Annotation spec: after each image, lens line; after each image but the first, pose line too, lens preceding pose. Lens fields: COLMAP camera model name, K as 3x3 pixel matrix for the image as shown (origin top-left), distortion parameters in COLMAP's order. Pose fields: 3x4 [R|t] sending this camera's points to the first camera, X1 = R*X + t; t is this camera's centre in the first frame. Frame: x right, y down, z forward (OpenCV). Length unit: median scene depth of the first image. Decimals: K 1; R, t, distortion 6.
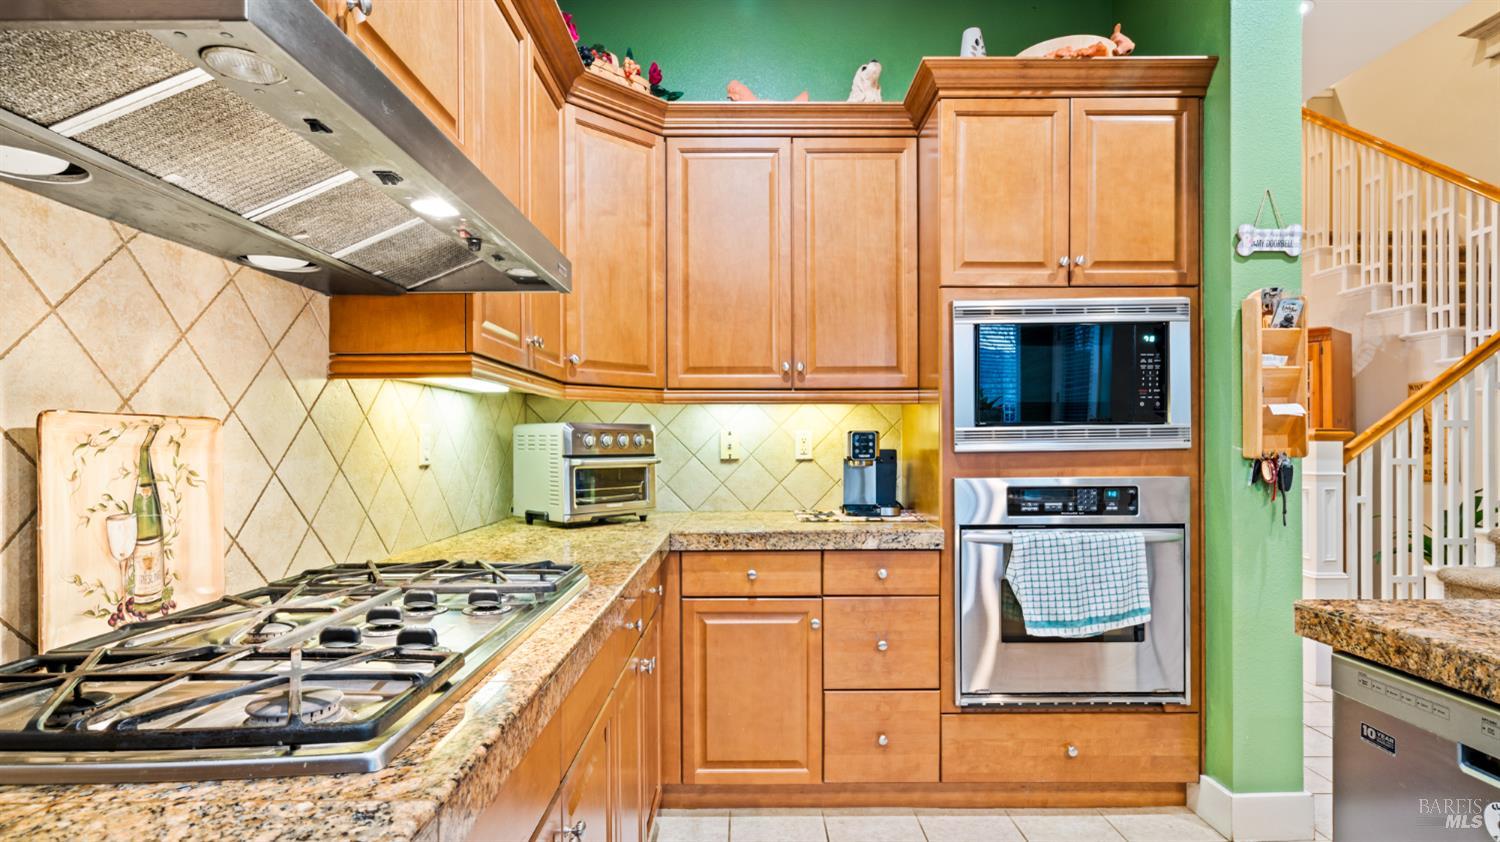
lens RADIAL K [[770.9, 0, 753.5], [0, 770.9, 445.0], [0, 0, 1]] dist [0.002750, 0.000246]
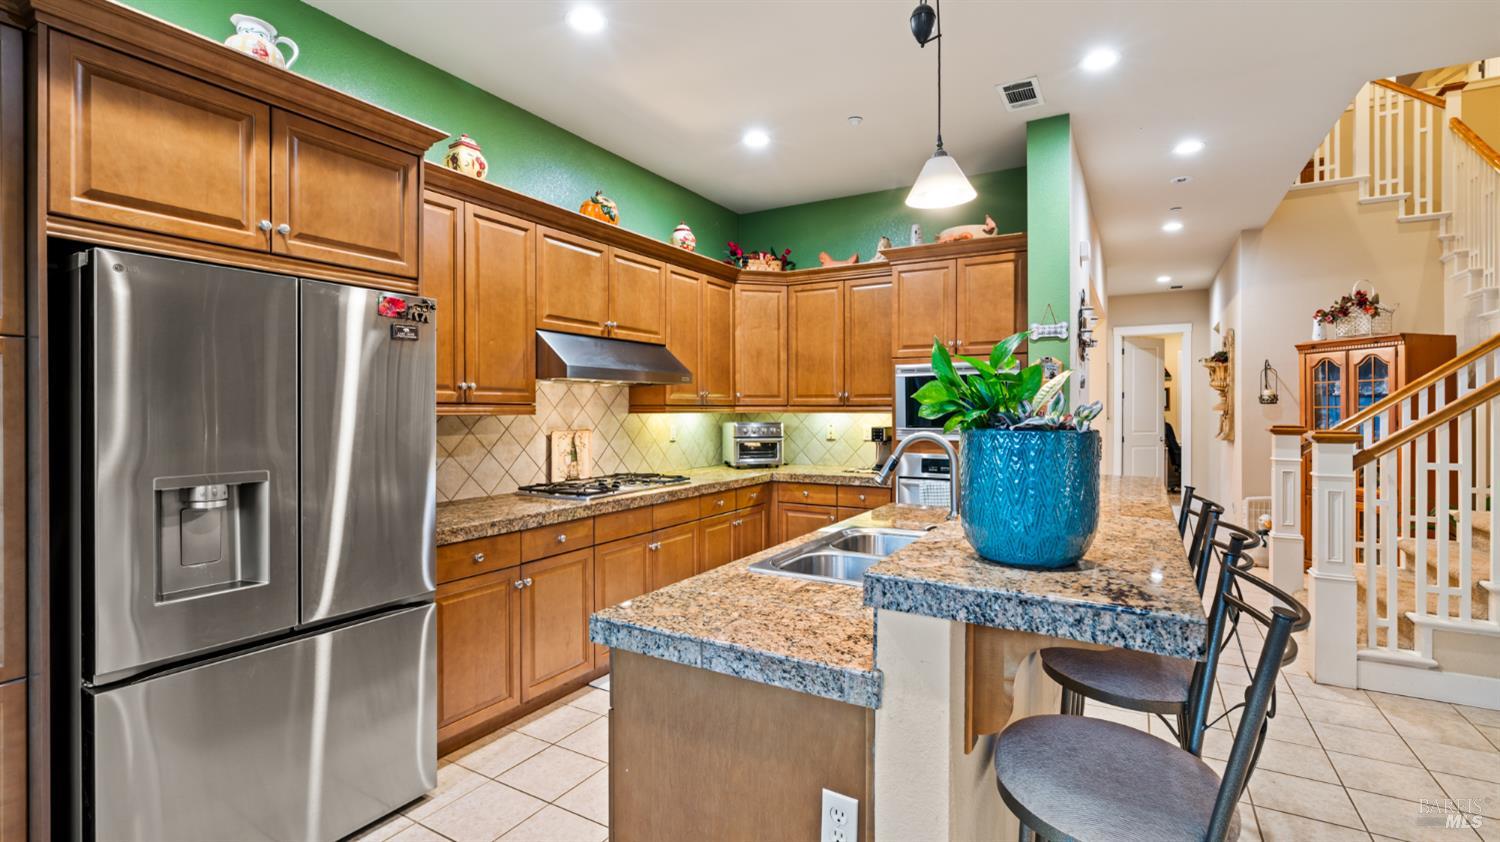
lens RADIAL K [[673.5, 0, 750.2], [0, 673.5, 413.5], [0, 0, 1]] dist [-0.003730, 0.000873]
pose [[0.861362, 0.007222, -0.507941, 0.820204], [-0.004673, 0.999969, 0.006292, -0.069268], [0.507971, -0.003046, 0.861369, -0.712369]]
